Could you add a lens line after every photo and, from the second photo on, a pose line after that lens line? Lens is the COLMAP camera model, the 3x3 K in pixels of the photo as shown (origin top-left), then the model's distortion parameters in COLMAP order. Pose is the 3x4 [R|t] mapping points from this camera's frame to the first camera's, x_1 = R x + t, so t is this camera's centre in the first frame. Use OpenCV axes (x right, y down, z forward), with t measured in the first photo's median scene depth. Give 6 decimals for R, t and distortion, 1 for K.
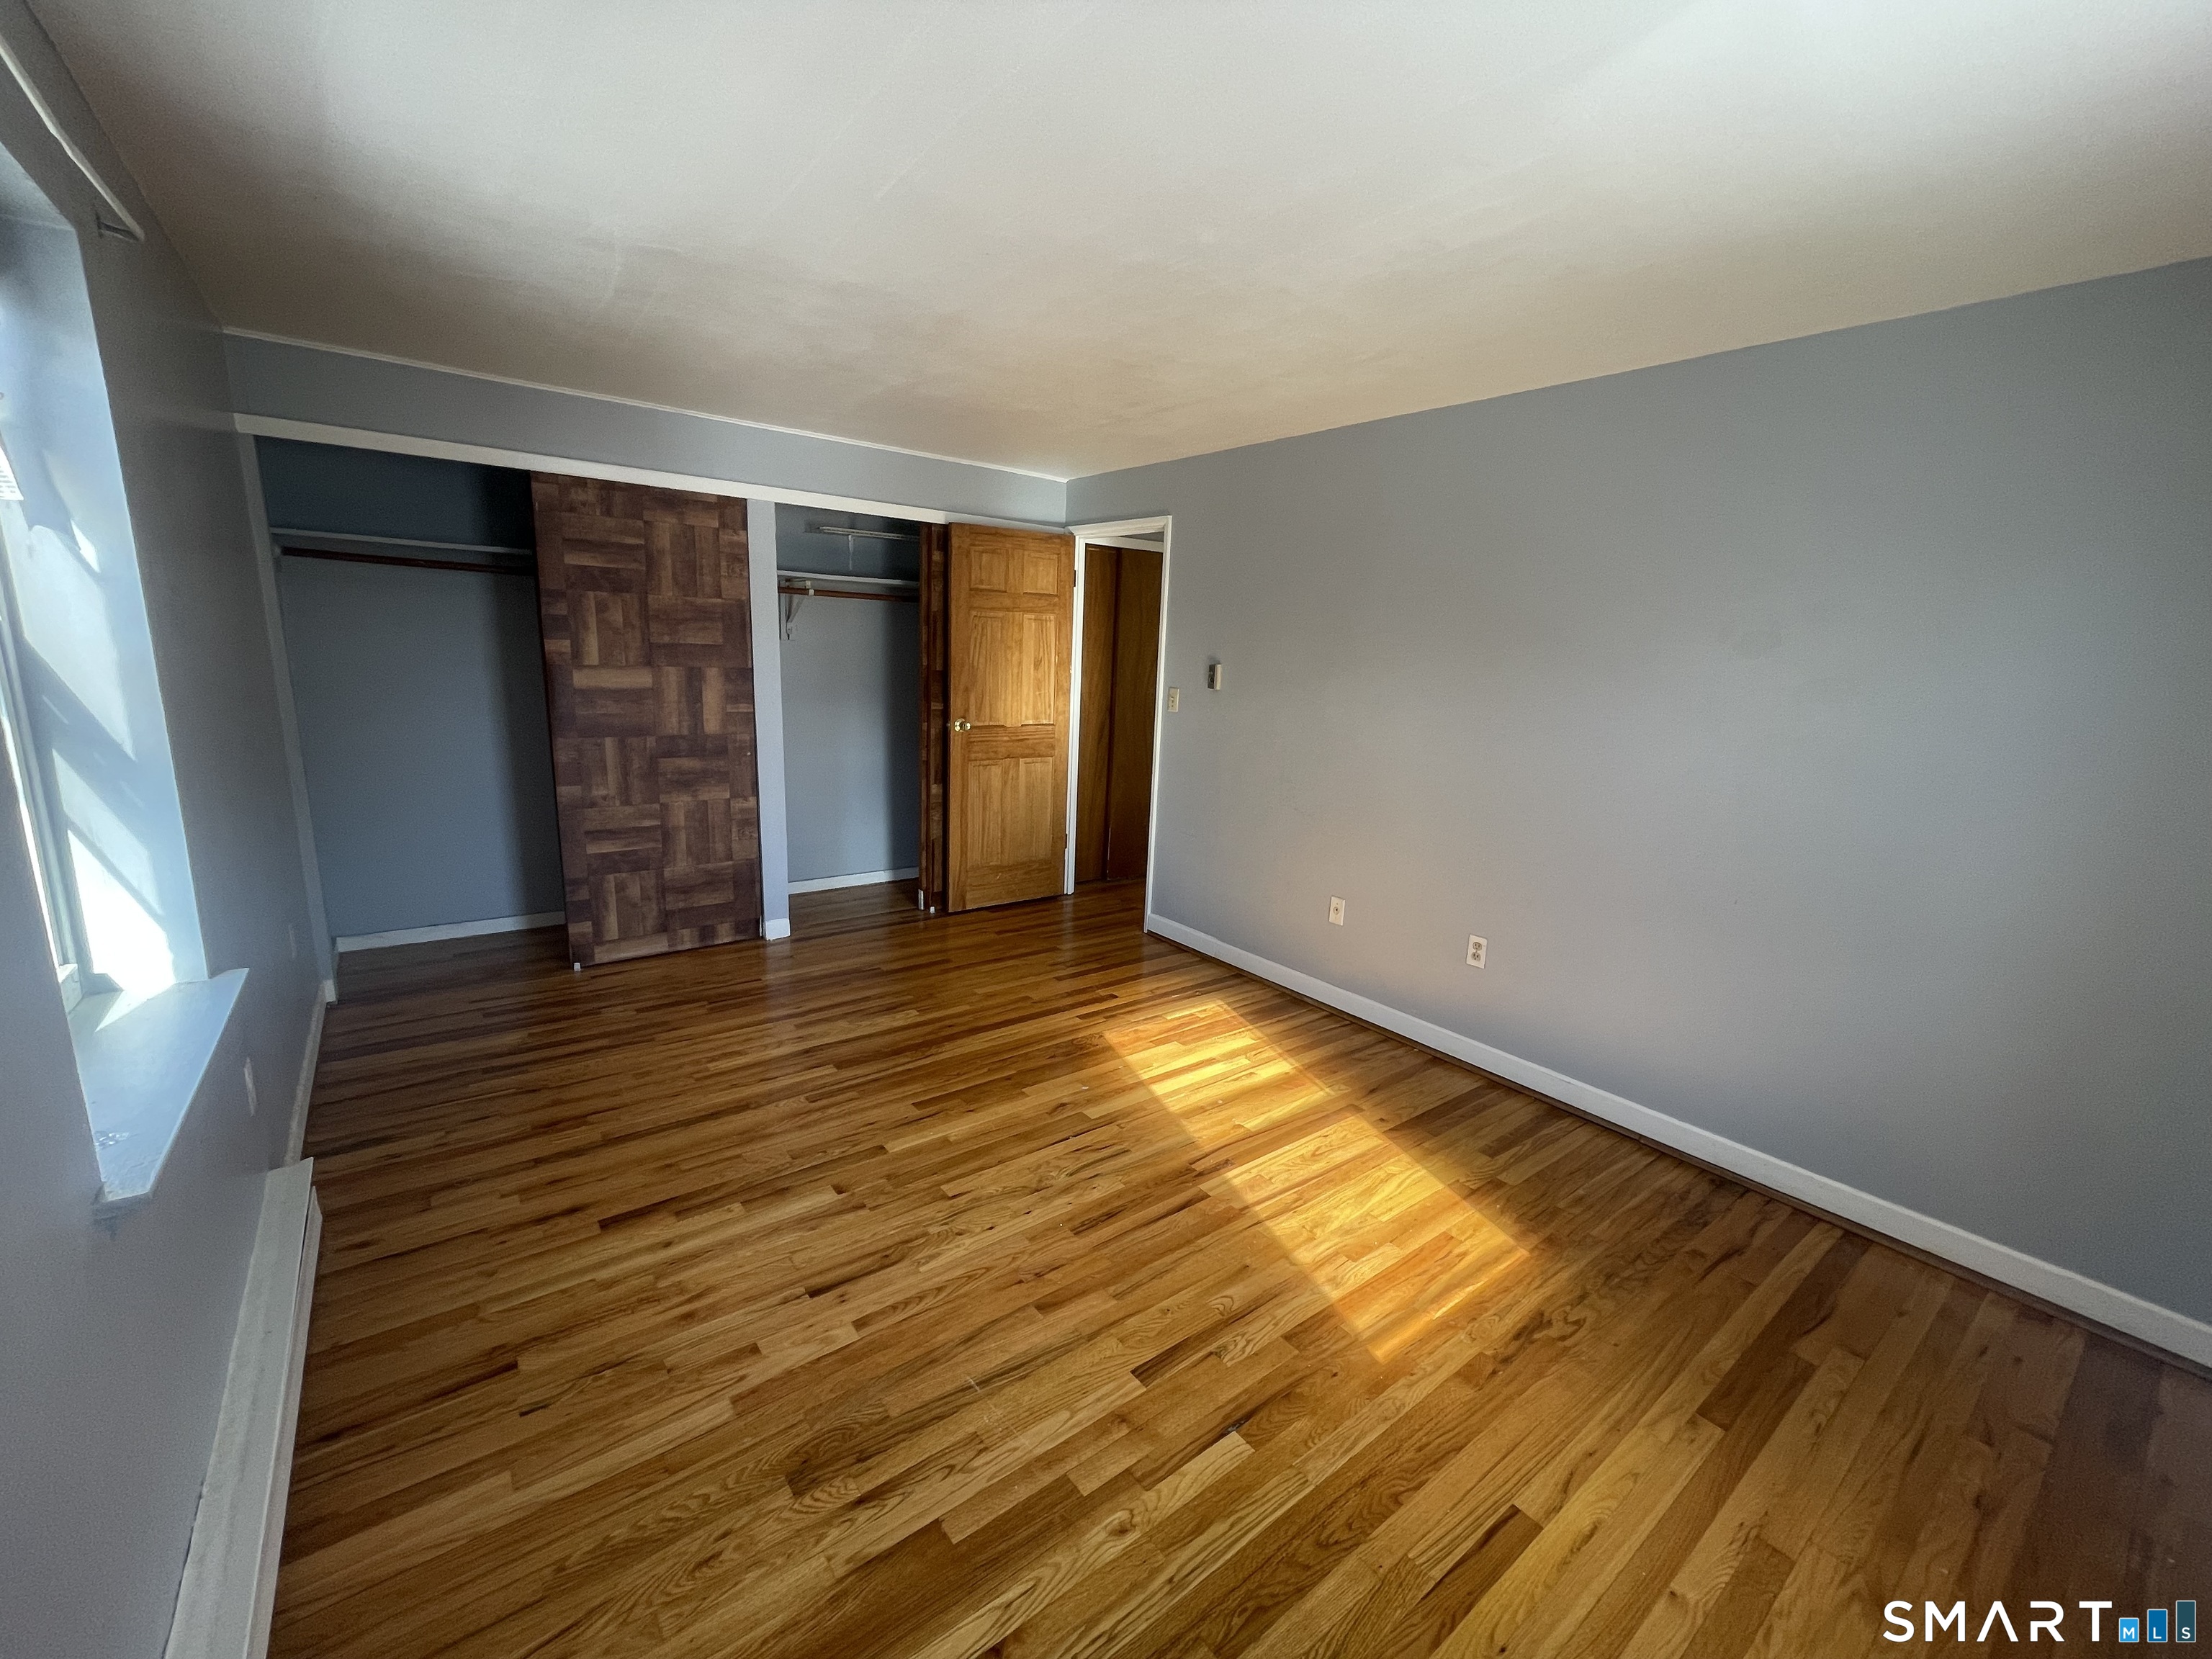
lens RADIAL K [[889.5, 0, 1105.8], [0, 889.5, 824.7], [0, 0, 1]] dist [-0.002581, -0.000500]
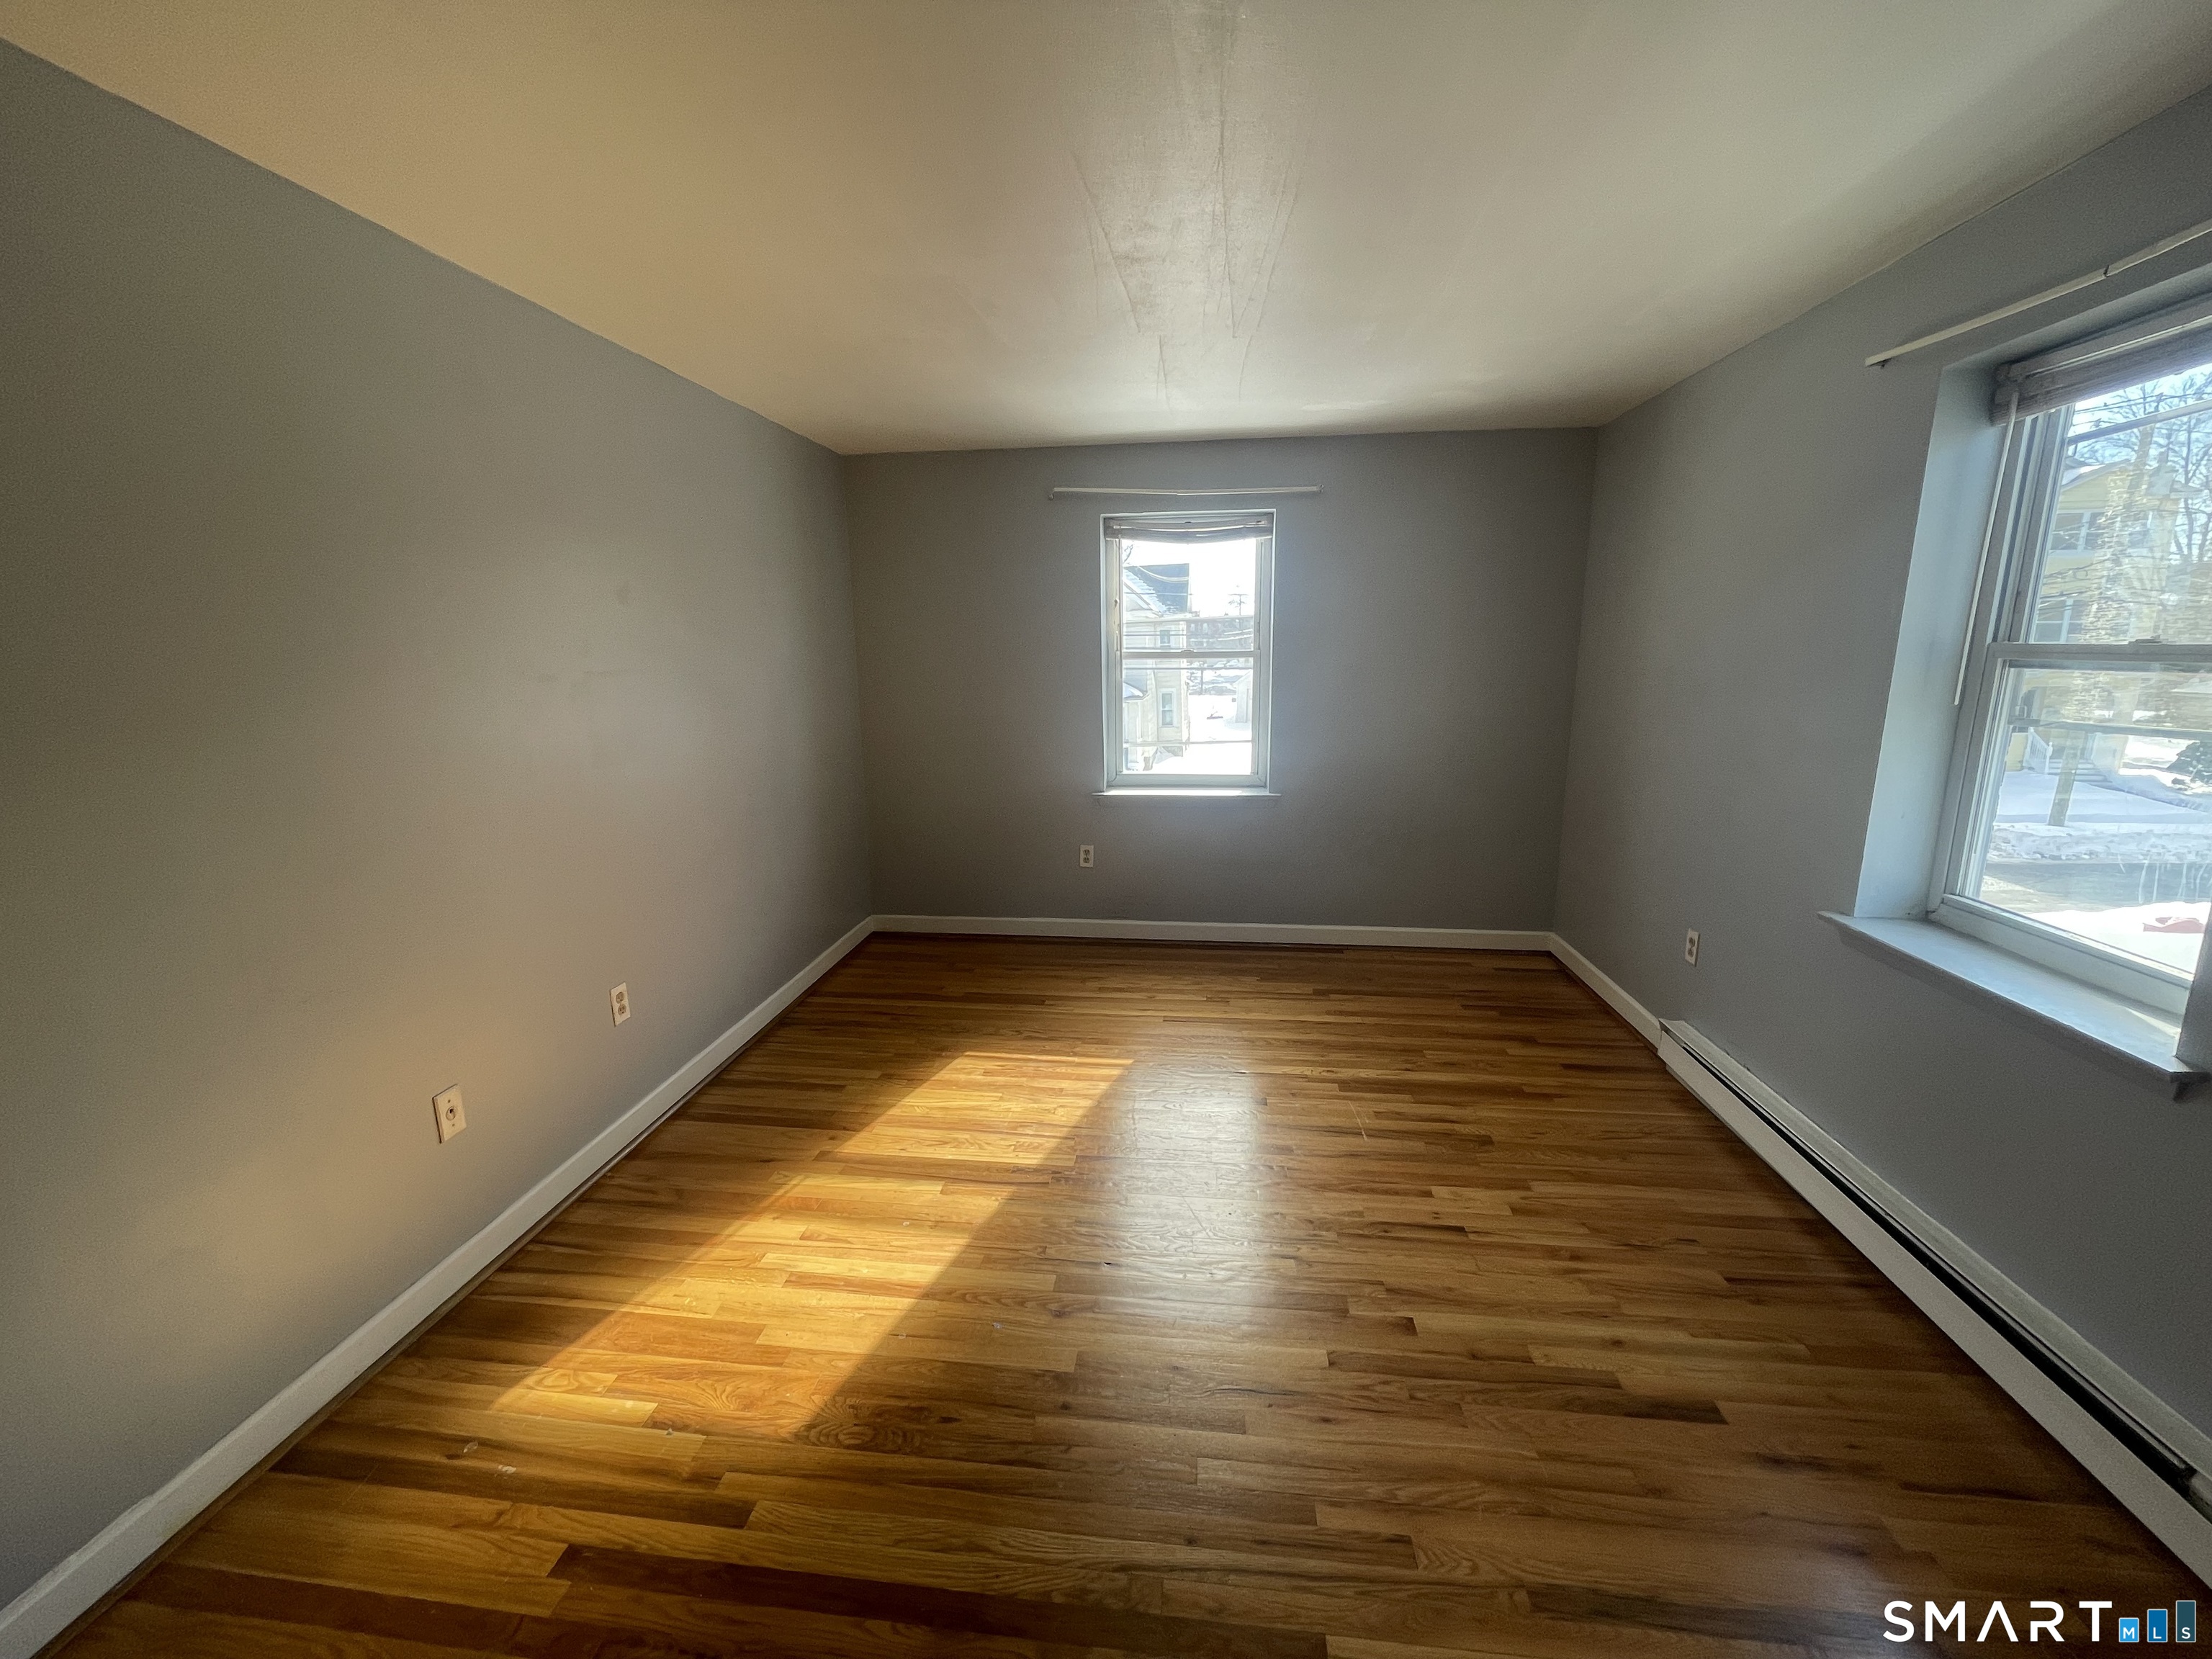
lens RADIAL K [[889.5, 0, 1100.9], [0, 889.5, 829.0], [0, 0, 1]] dist [-0.002581, -0.000500]
pose [[-0.703193, -0.176932, 0.688632, -0.578951], [0.125603, 0.922396, 0.365253, -0.336295], [-0.699817, 0.343338, -0.626399, 1.544875]]
